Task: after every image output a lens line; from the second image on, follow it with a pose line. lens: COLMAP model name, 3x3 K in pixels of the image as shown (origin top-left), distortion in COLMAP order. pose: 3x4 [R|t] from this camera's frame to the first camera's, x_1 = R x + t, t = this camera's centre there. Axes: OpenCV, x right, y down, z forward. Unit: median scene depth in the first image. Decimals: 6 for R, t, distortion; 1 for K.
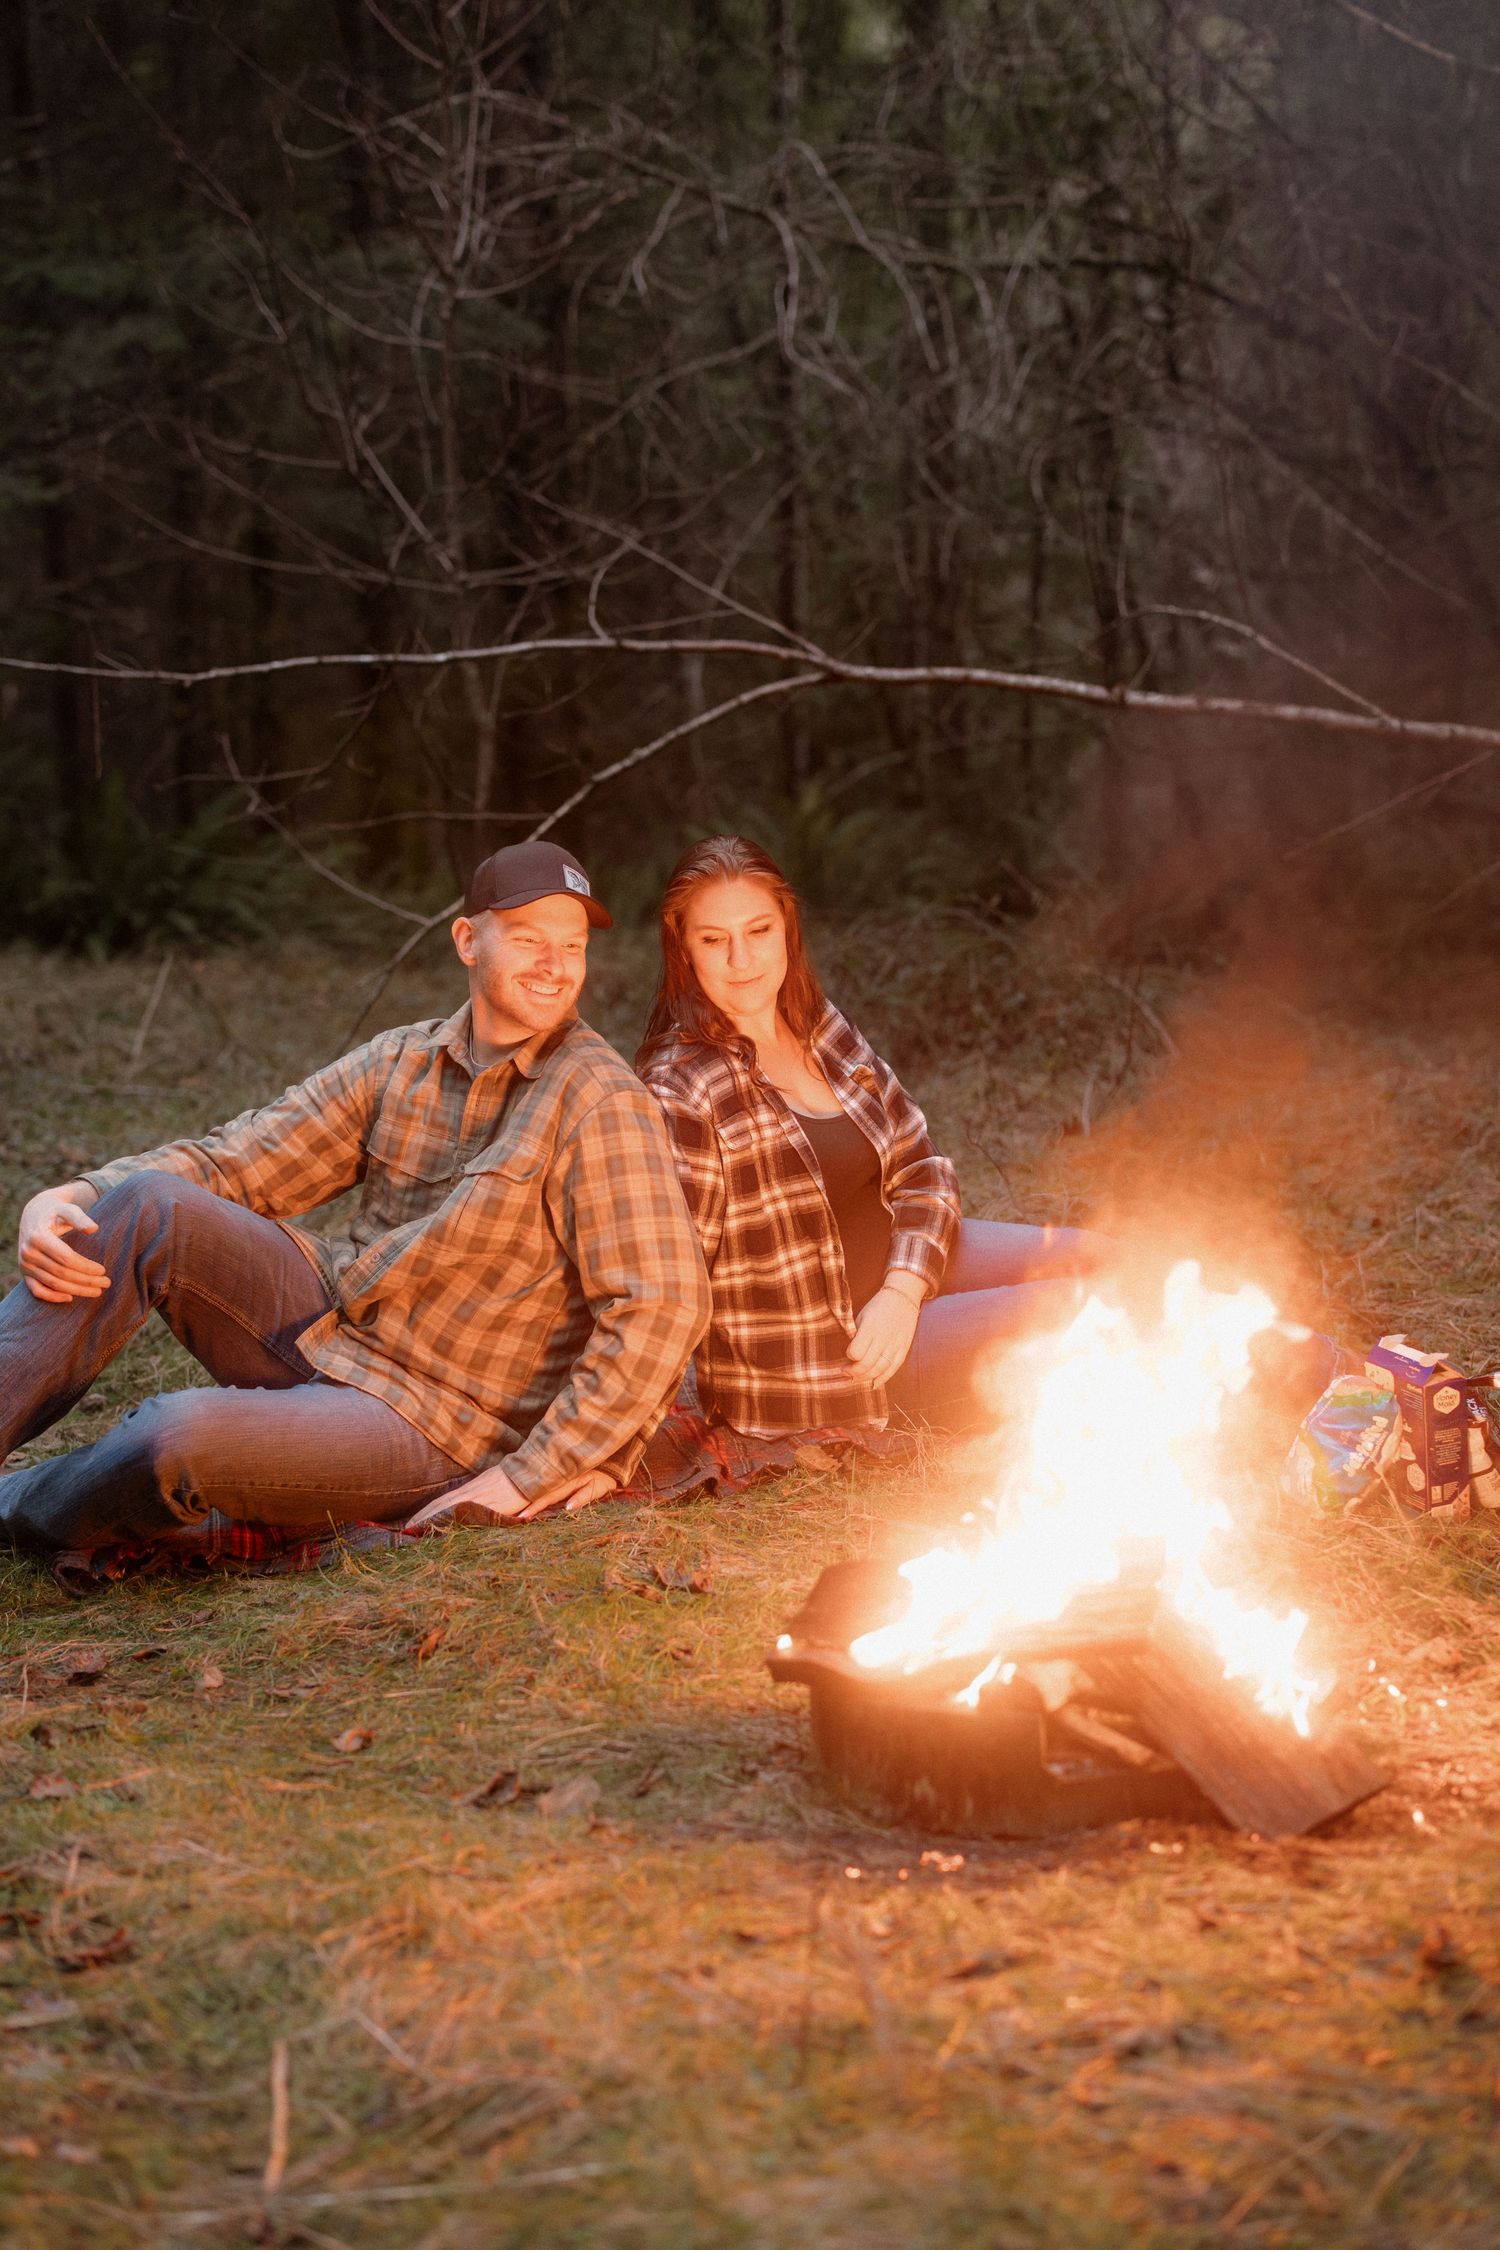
lens RADIAL K [[3107.3, 0, 749.8], [0, 3107.3, 1103.8], [0, 0, 1]] dist [0.026015, 0.069390]
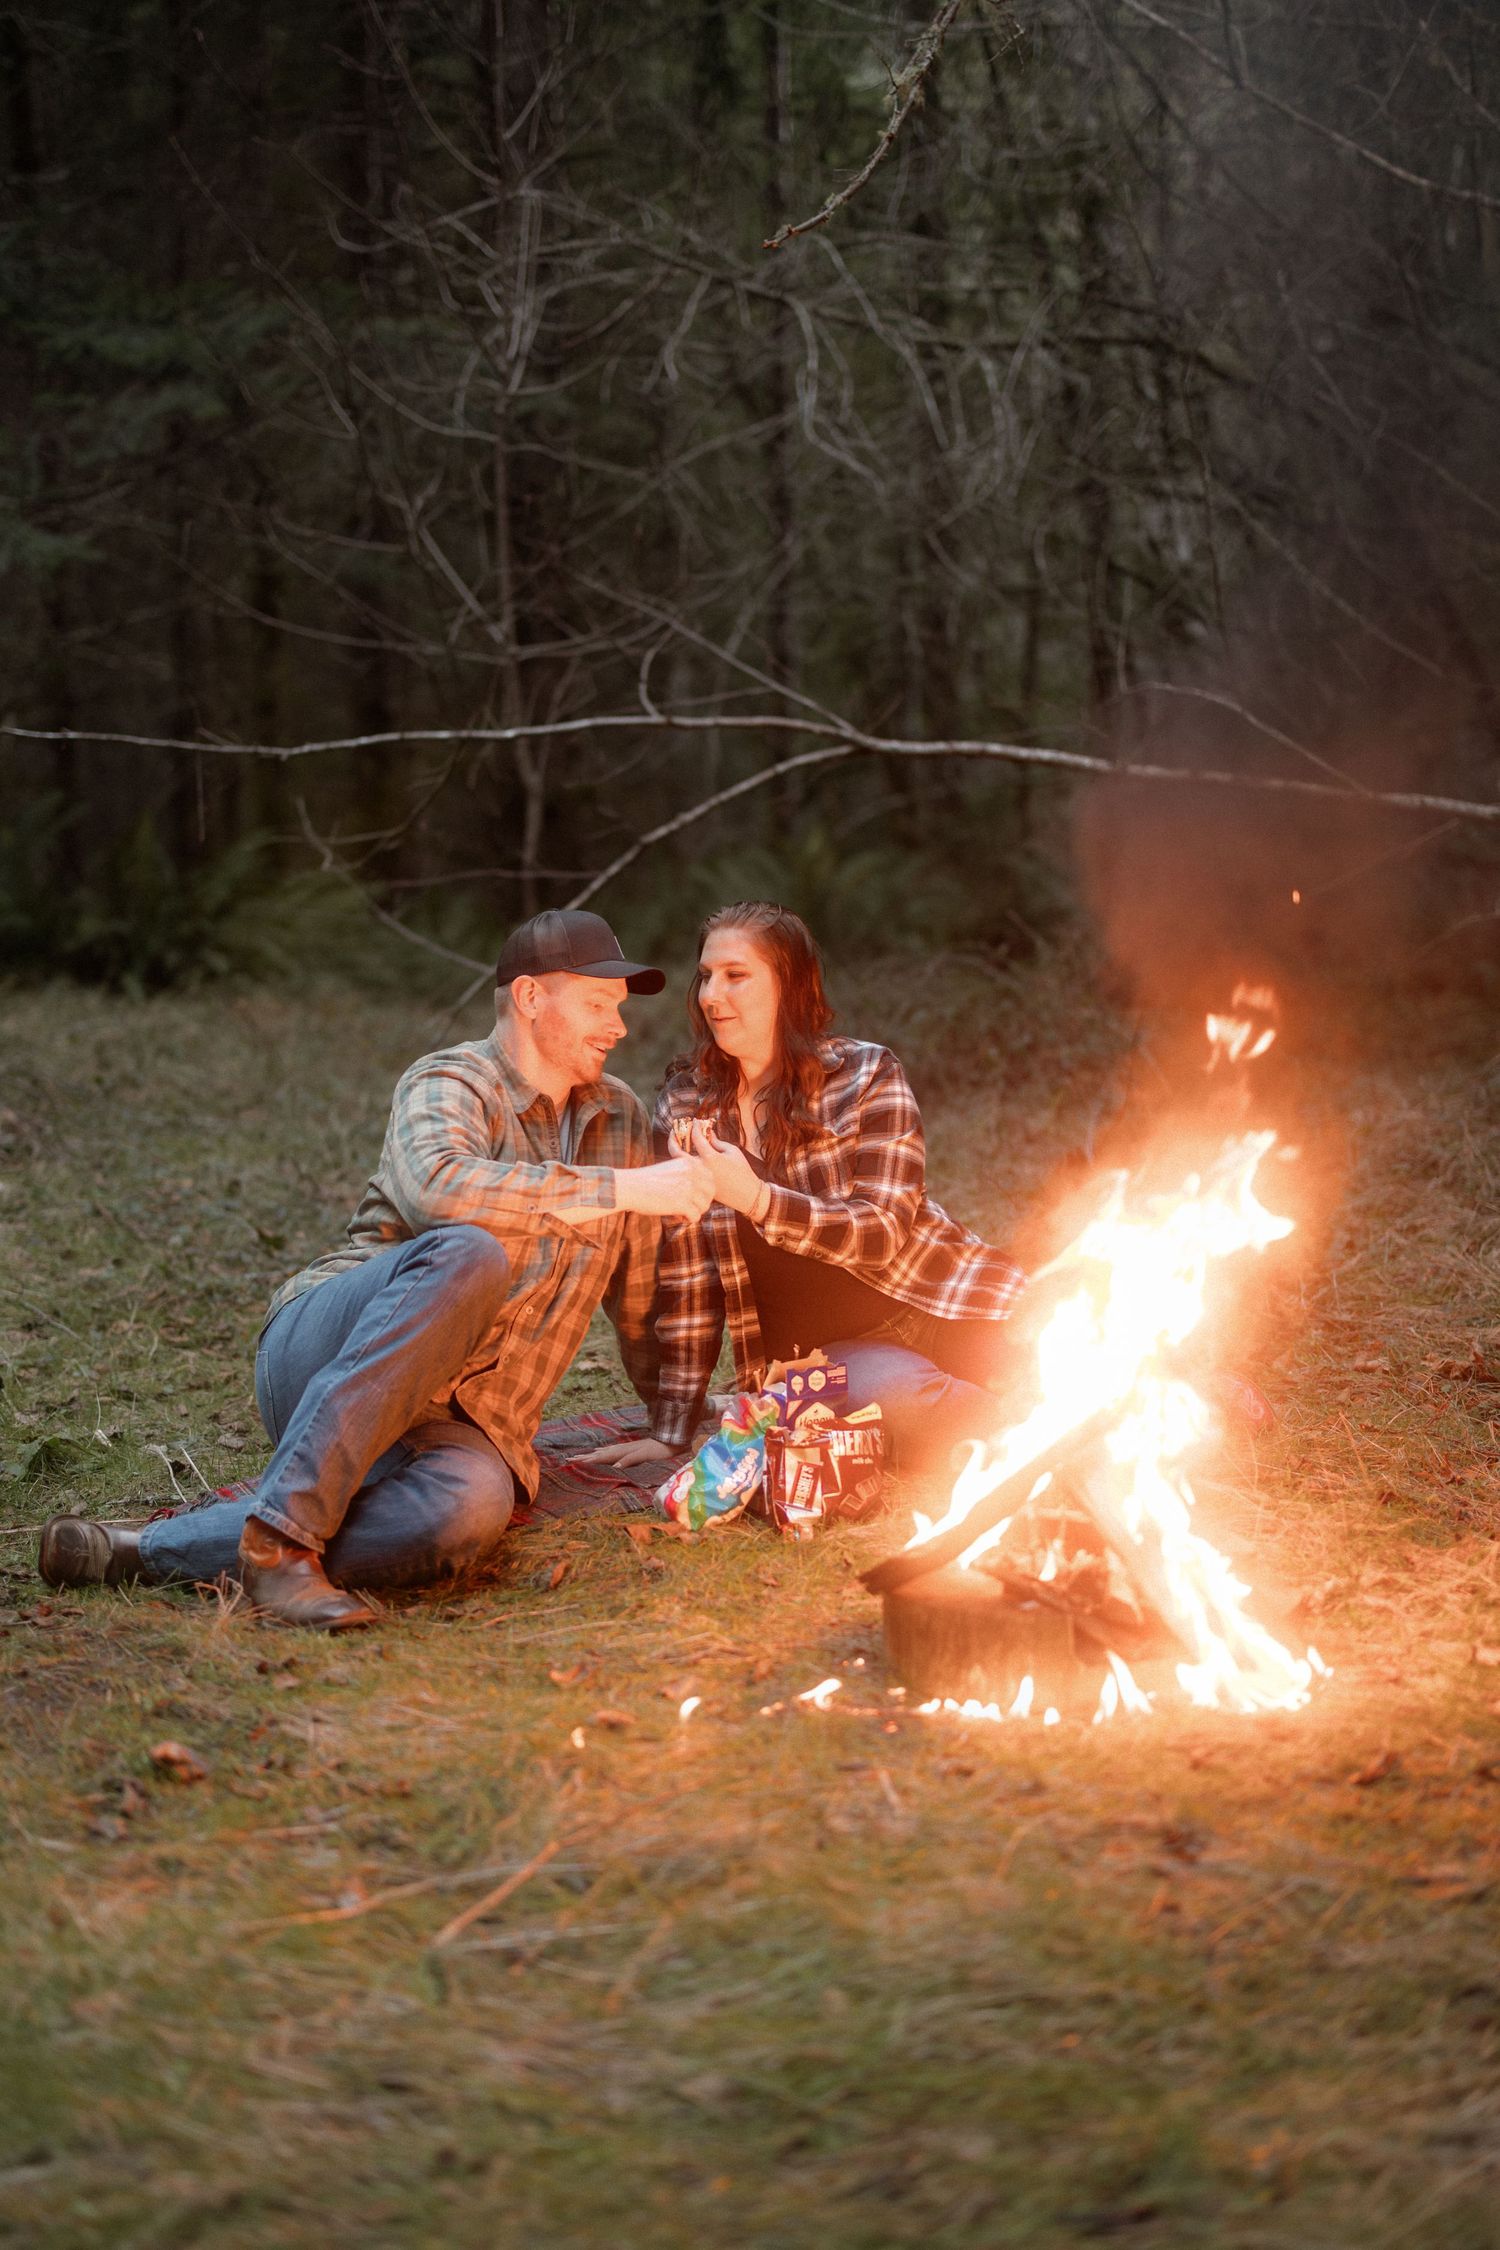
lens RADIAL K [[3147.0, 0, 721.9], [0, 3147.0, 1114.5], [0, 0, 1]] dist [0.028235, 0.043329]
pose [[0.999985, 0.003527, -0.004189, -0.015770], [-0.003557, 0.999967, -0.007275, 0.000311], [0.004163, 0.007289, 0.999965, -0.104498]]
